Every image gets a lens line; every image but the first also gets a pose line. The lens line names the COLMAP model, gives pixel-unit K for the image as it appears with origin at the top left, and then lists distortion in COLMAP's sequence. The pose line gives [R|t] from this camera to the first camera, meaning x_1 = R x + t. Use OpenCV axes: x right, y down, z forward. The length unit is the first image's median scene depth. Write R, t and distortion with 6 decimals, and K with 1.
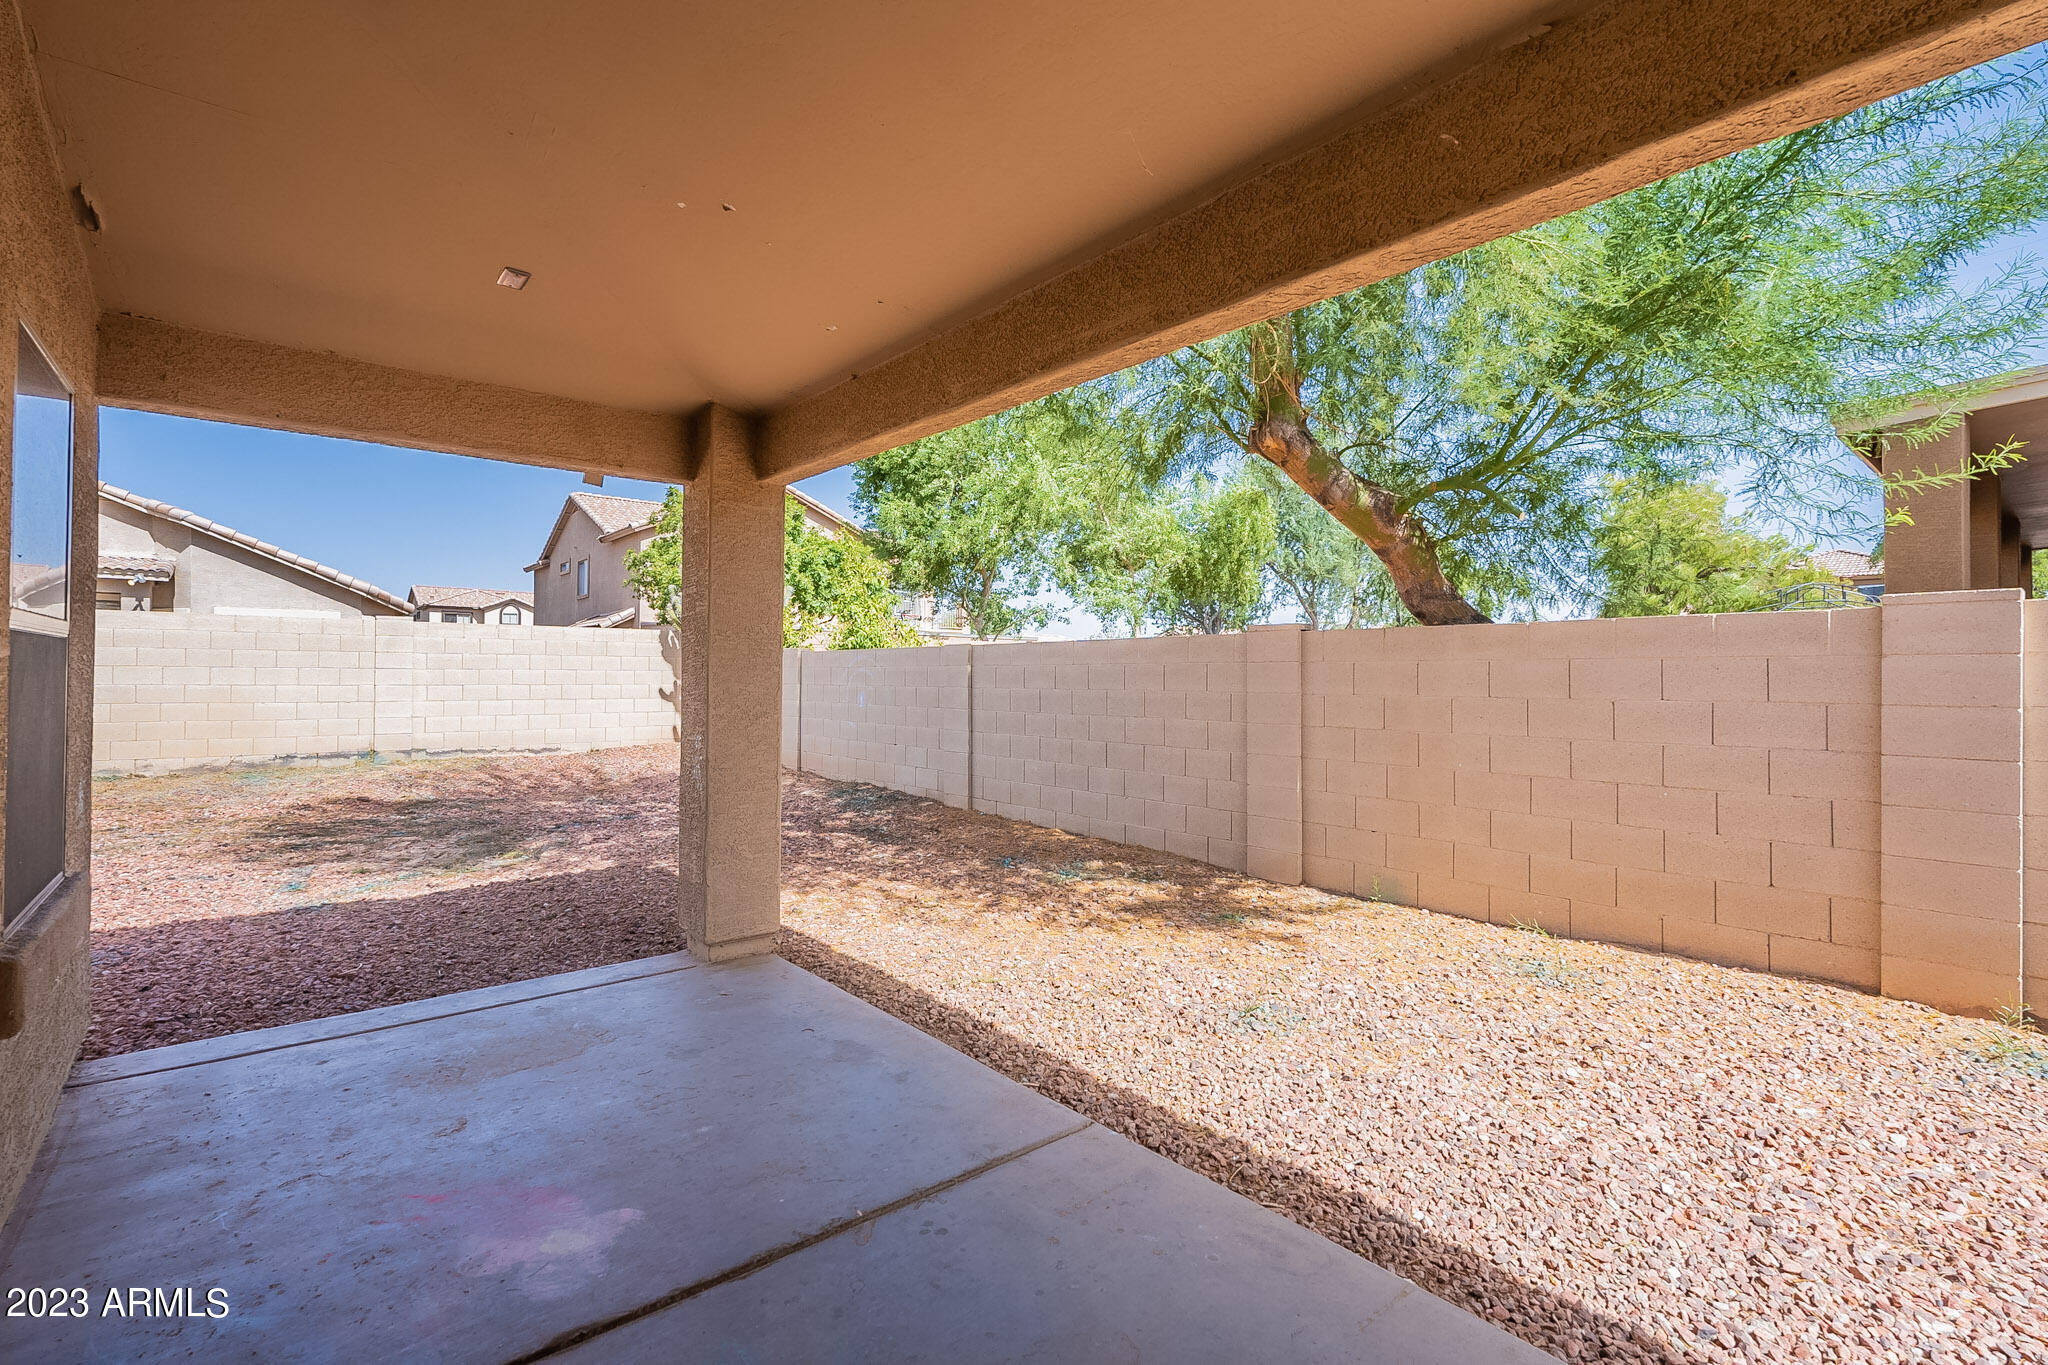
lens RADIAL K [[913.9, 0, 1024.4], [0, 913.9, 674.1], [0, 0, 1]] dist [0.002760, 0.000198]
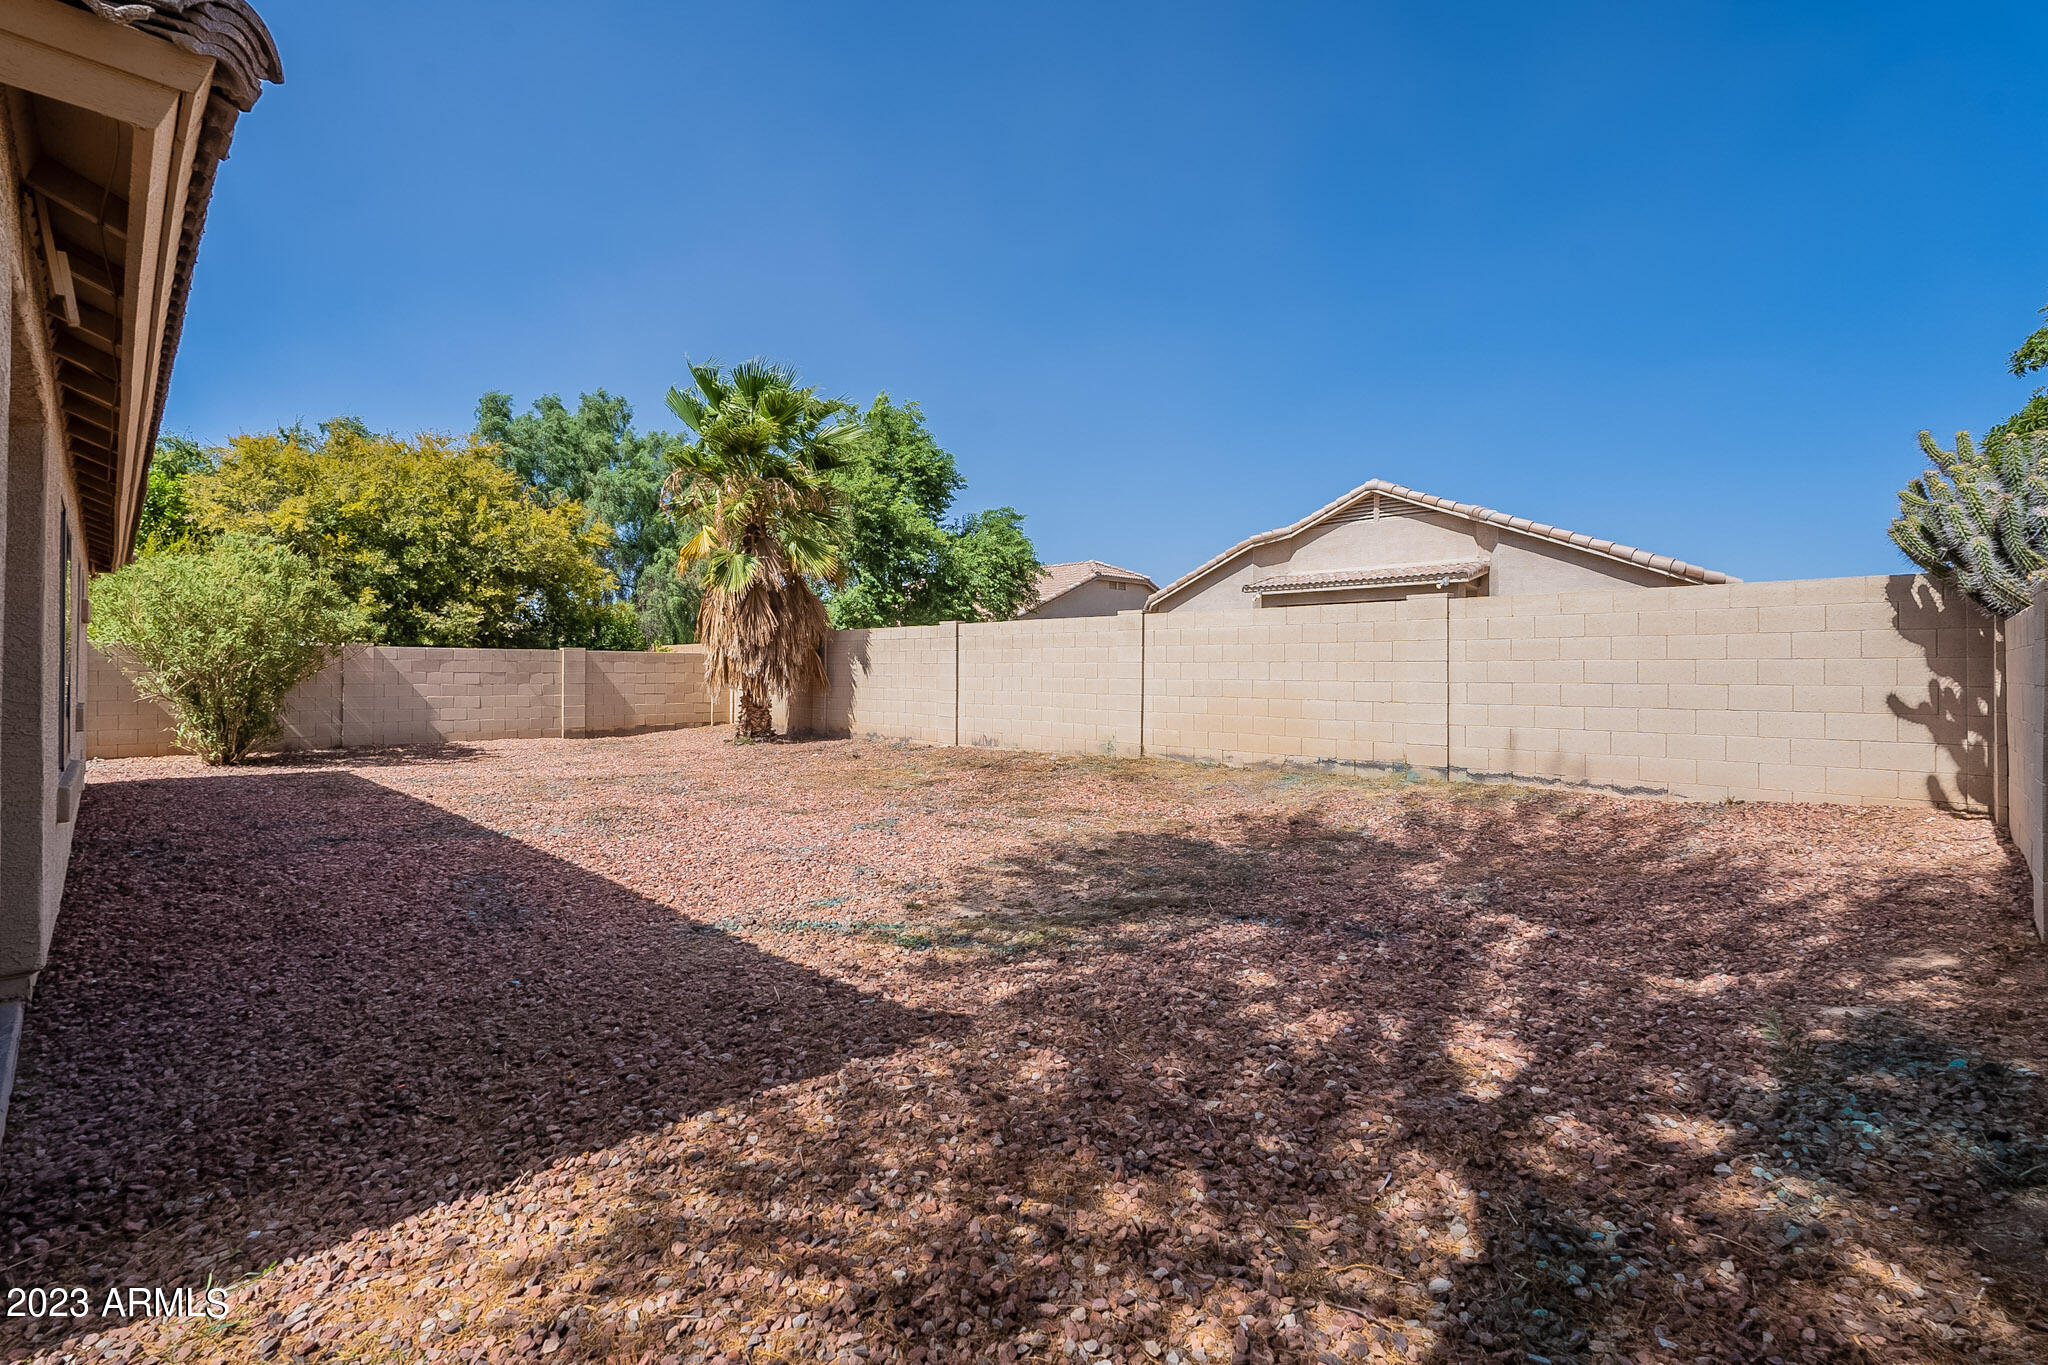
lens RADIAL K [[913.9, 0, 1023.4], [0, 913.9, 671.0], [0, 0, 1]] dist [0.002760, 0.000198]
pose [[0.088388, -0.004970, -0.996074, 0.054291], [0.001375, 0.999987, -0.004868, 0.004118], [0.996085, -0.000940, 0.088393, 0.487900]]
